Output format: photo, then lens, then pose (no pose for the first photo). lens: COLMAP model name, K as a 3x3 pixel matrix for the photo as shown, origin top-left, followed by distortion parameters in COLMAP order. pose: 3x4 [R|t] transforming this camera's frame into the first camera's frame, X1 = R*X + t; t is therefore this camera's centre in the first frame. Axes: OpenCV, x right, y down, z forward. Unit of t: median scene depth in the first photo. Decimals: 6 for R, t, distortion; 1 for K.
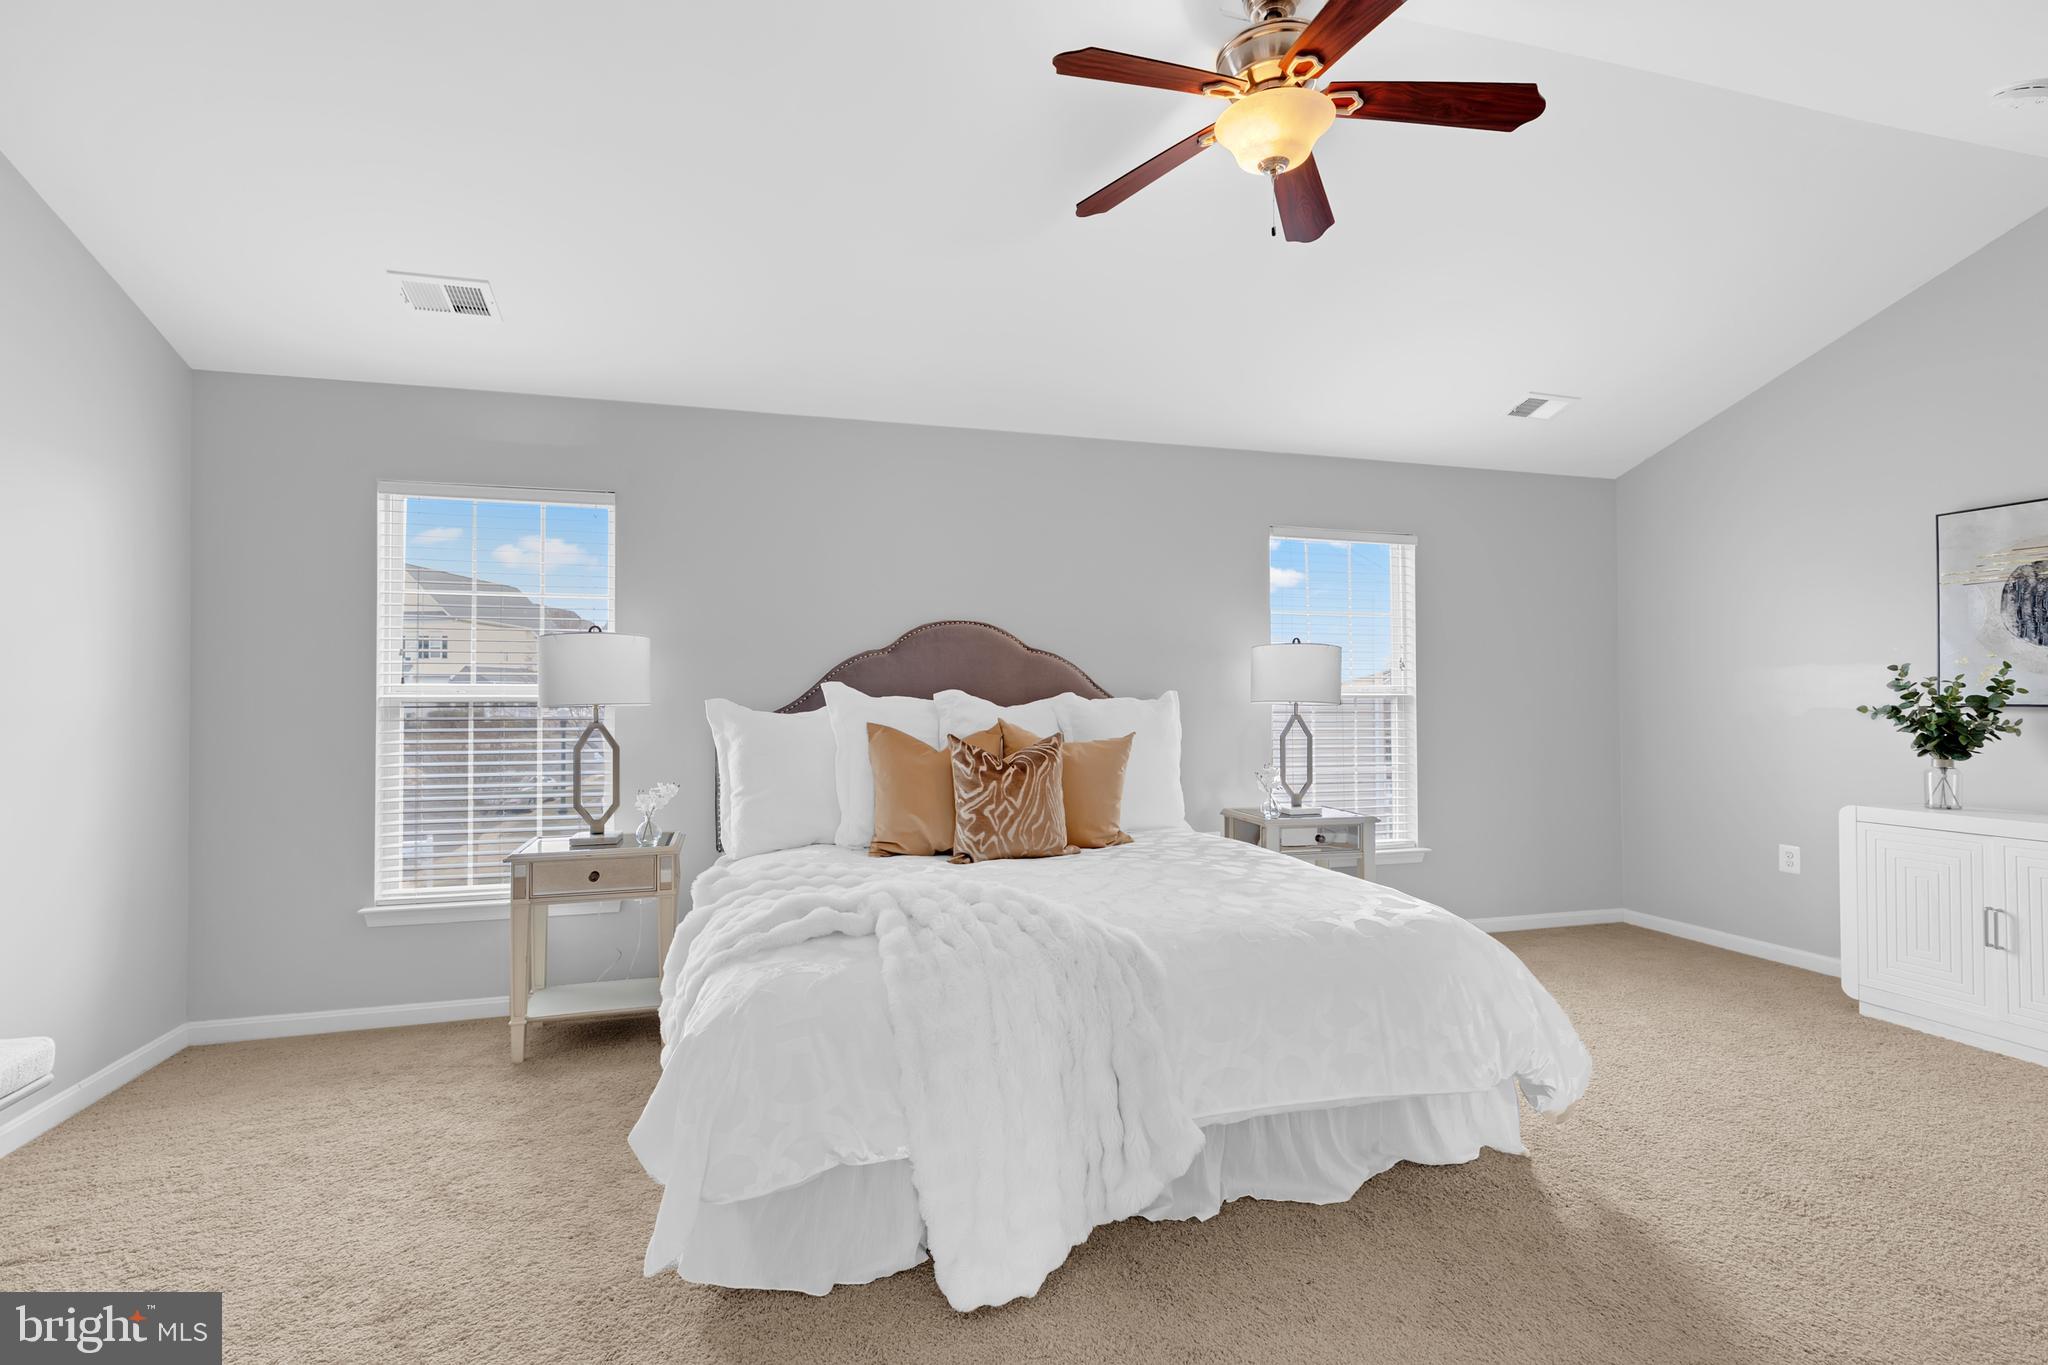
lens RADIAL K [[932.4, 0, 1015.5], [0, 932.4, 685.5], [0, 0, 1]] dist [0.005244, 0.000888]
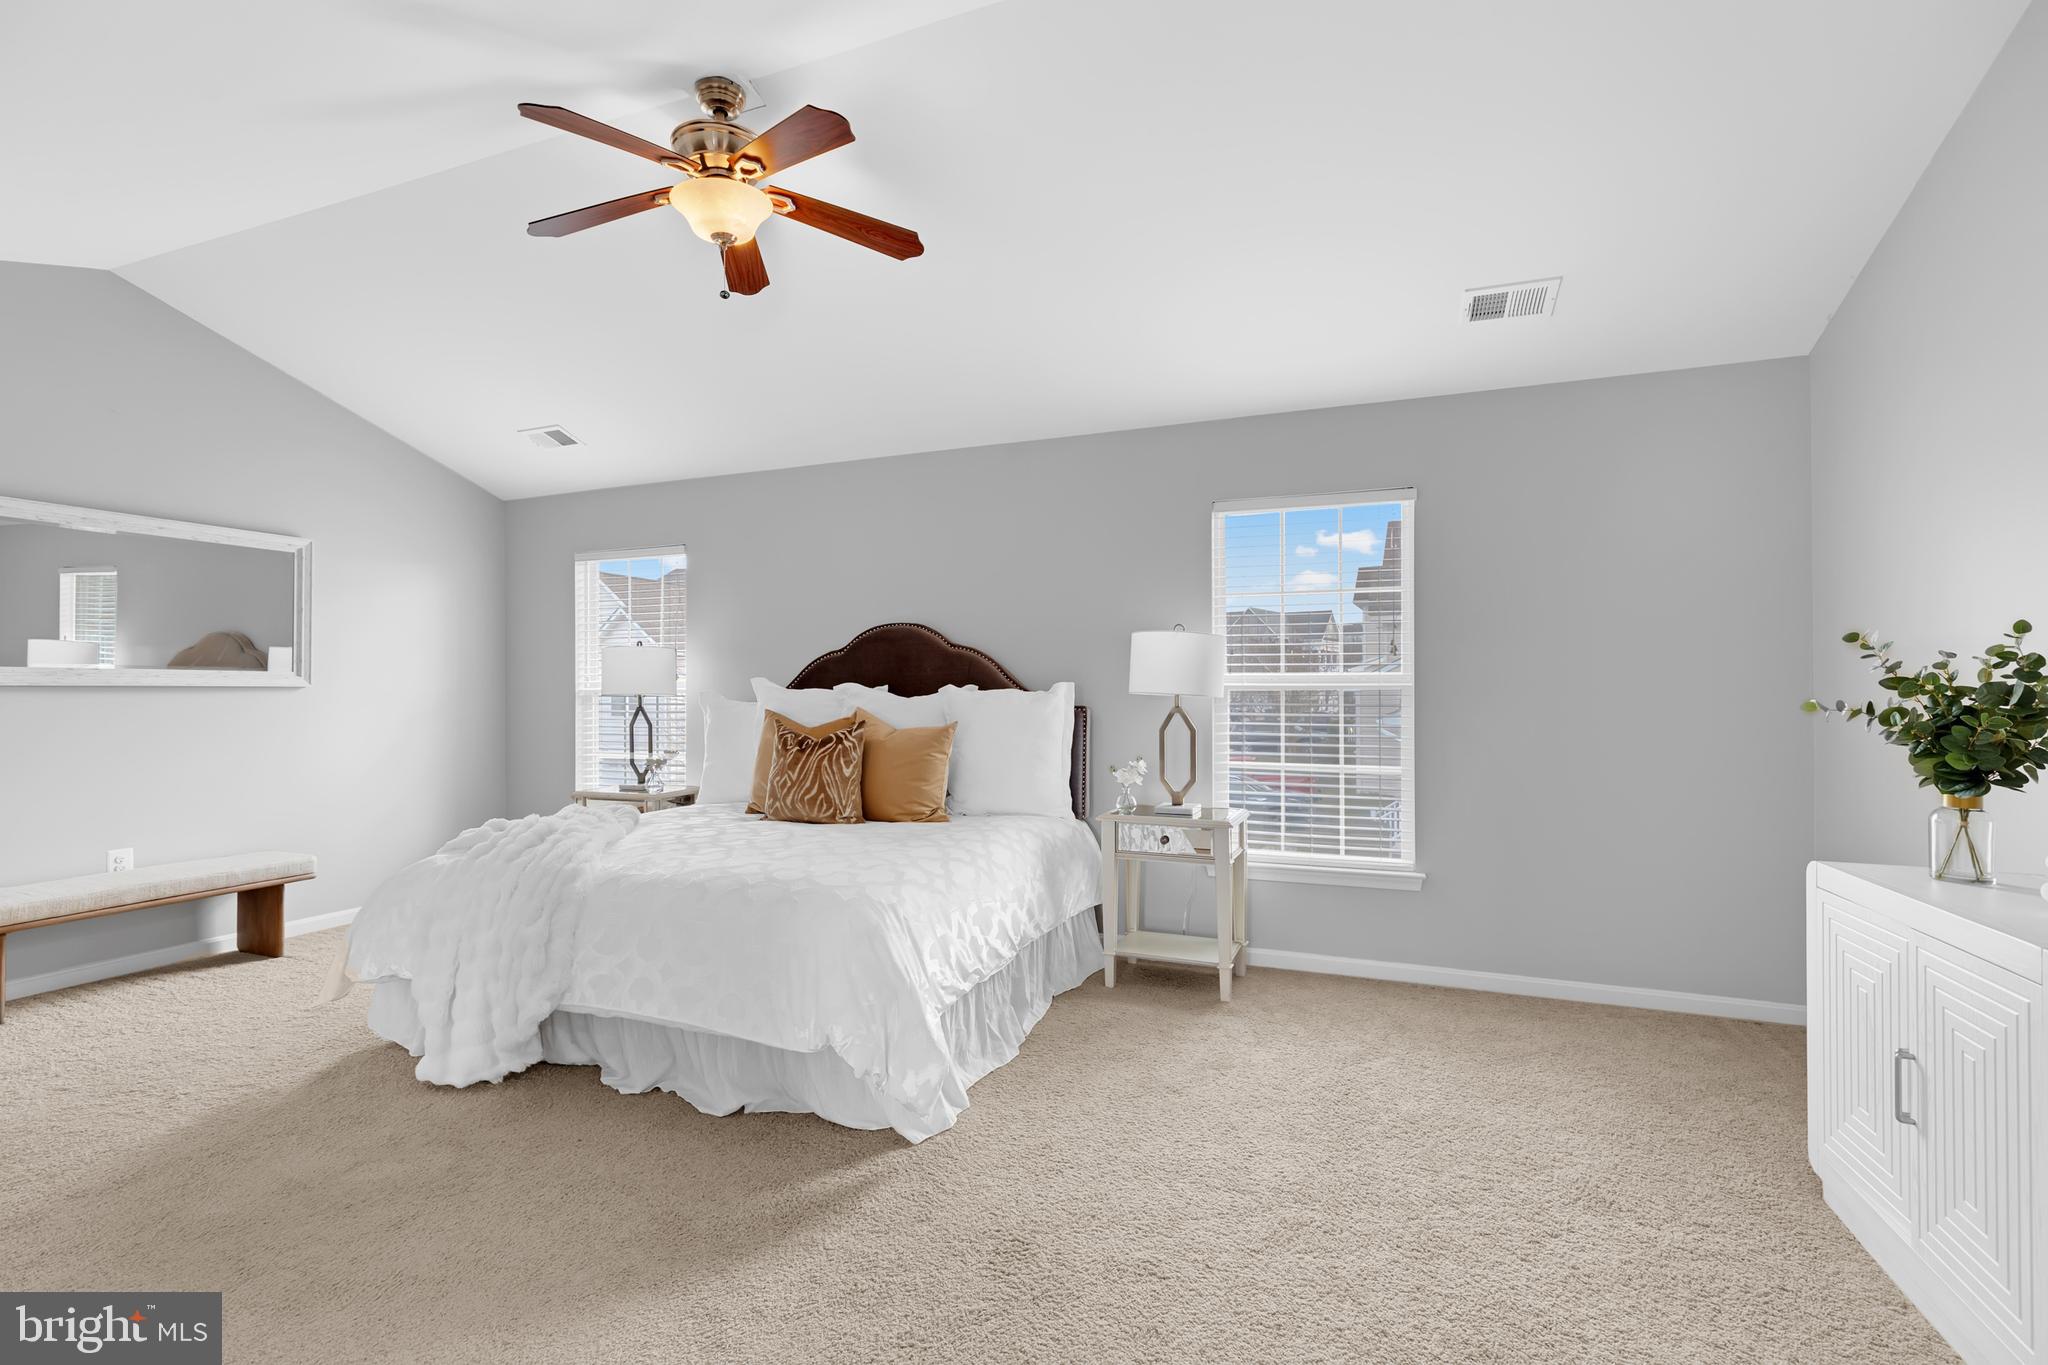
lens RADIAL K [[932.4, 0, 1005.9], [0, 932.4, 679.2], [0, 0, 1]] dist [0.005244, 0.000888]
pose [[0.790756, -0.008046, -0.612079, 0.892817], [0.011111, 0.999938, 0.001210, 0.000732], [0.612031, -0.007757, 0.790796, 0.192264]]
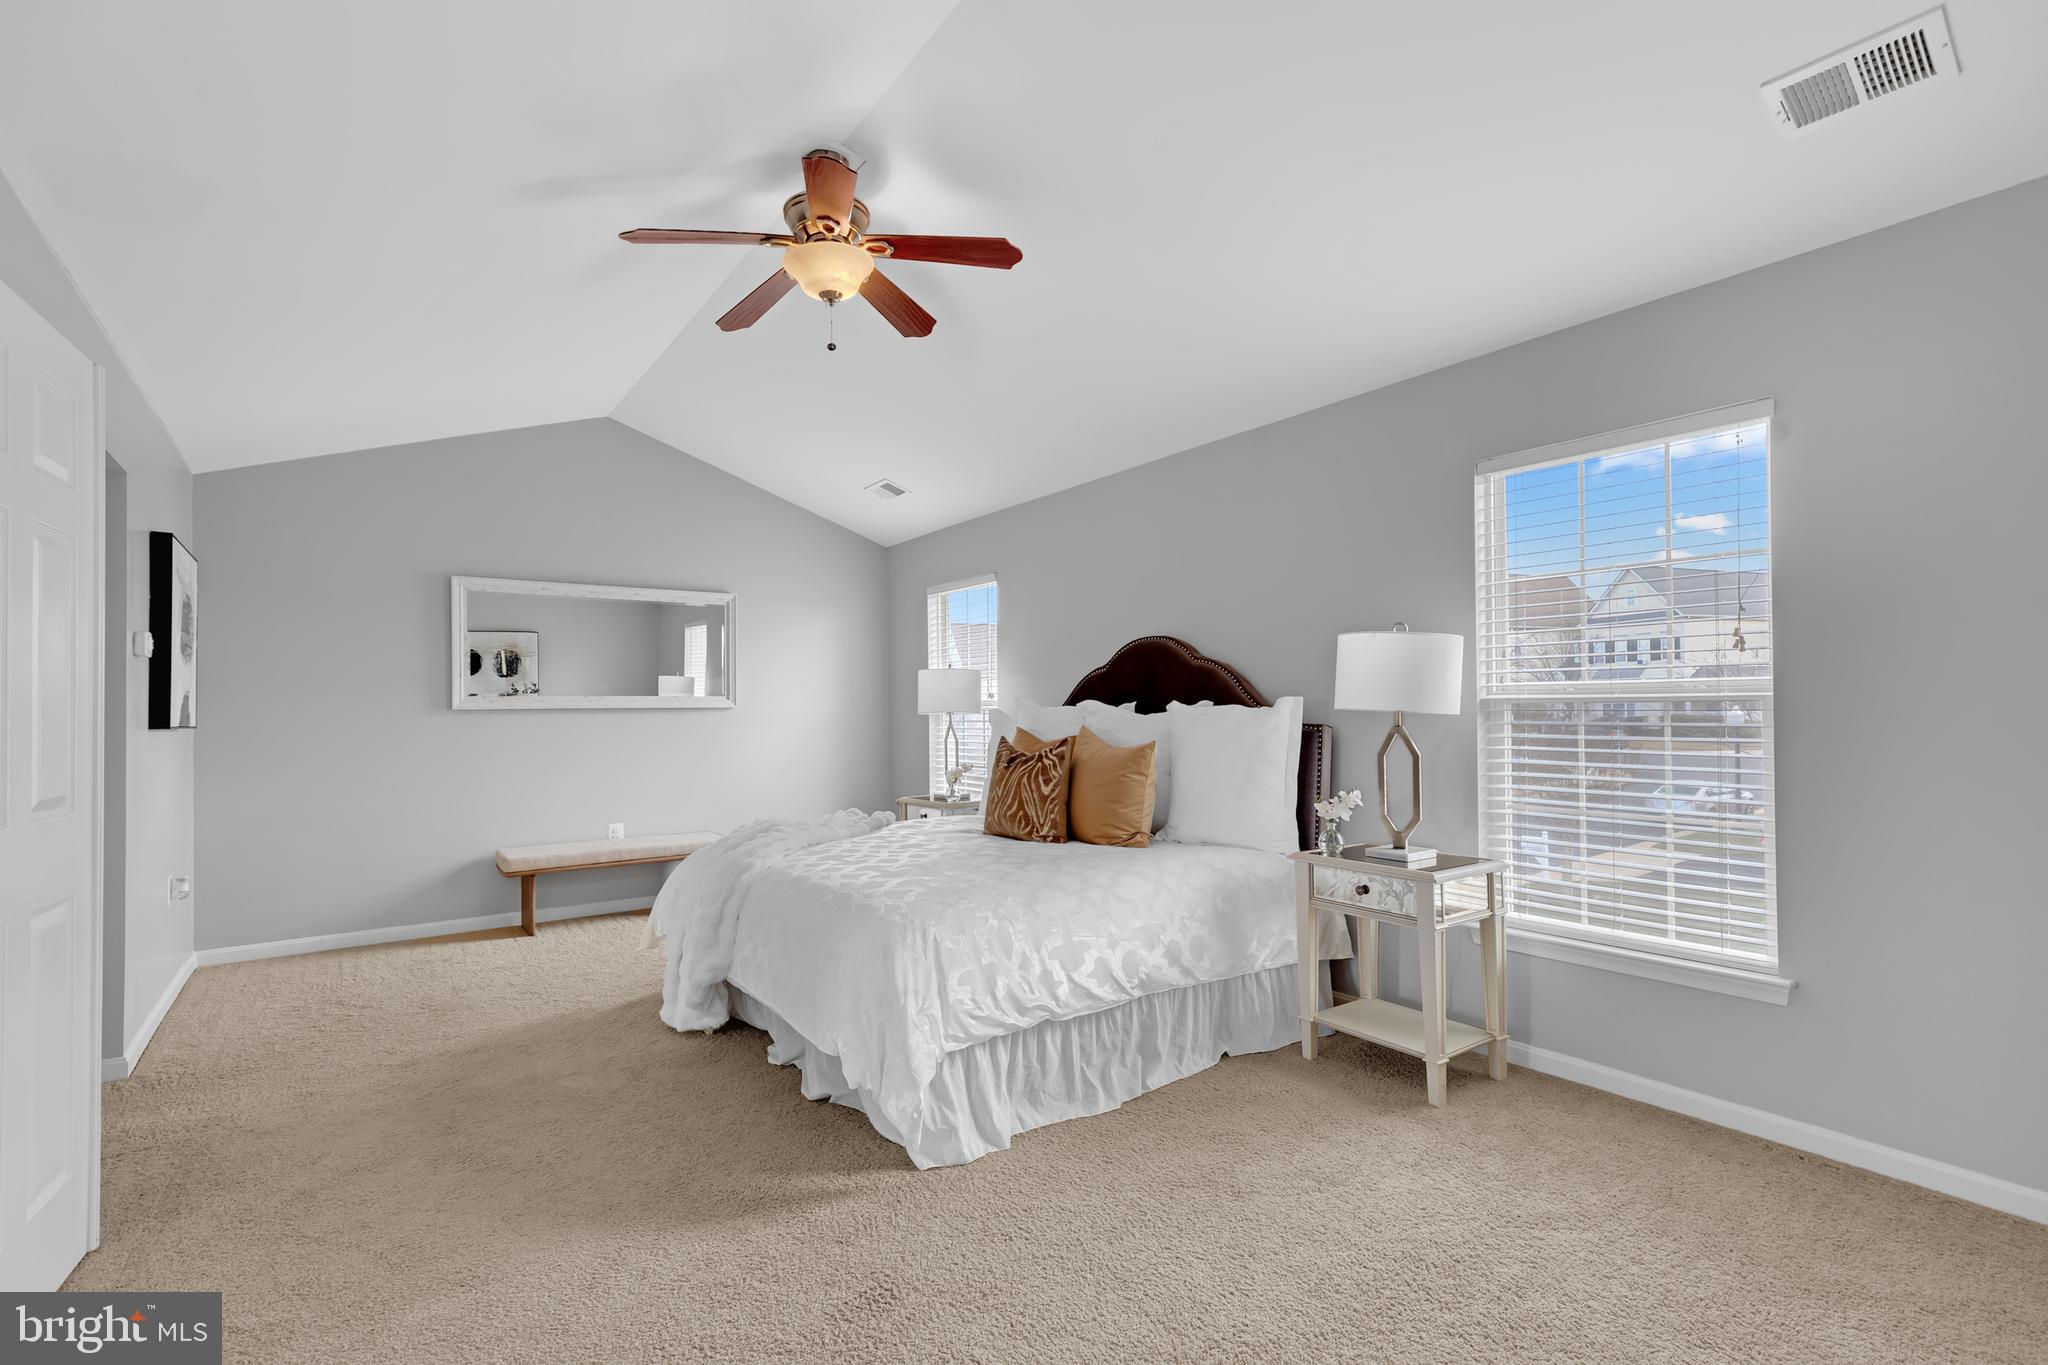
lens RADIAL K [[932.4, 0, 1016.2], [0, 932.4, 694.6], [0, 0, 1]] dist [0.005244, 0.000888]
pose [[0.336204, -0.017136, -0.941633, 1.095965], [0.024412, 0.999657, -0.009476, 0.006771], [0.941473, -0.019801, 0.336507, 0.558265]]
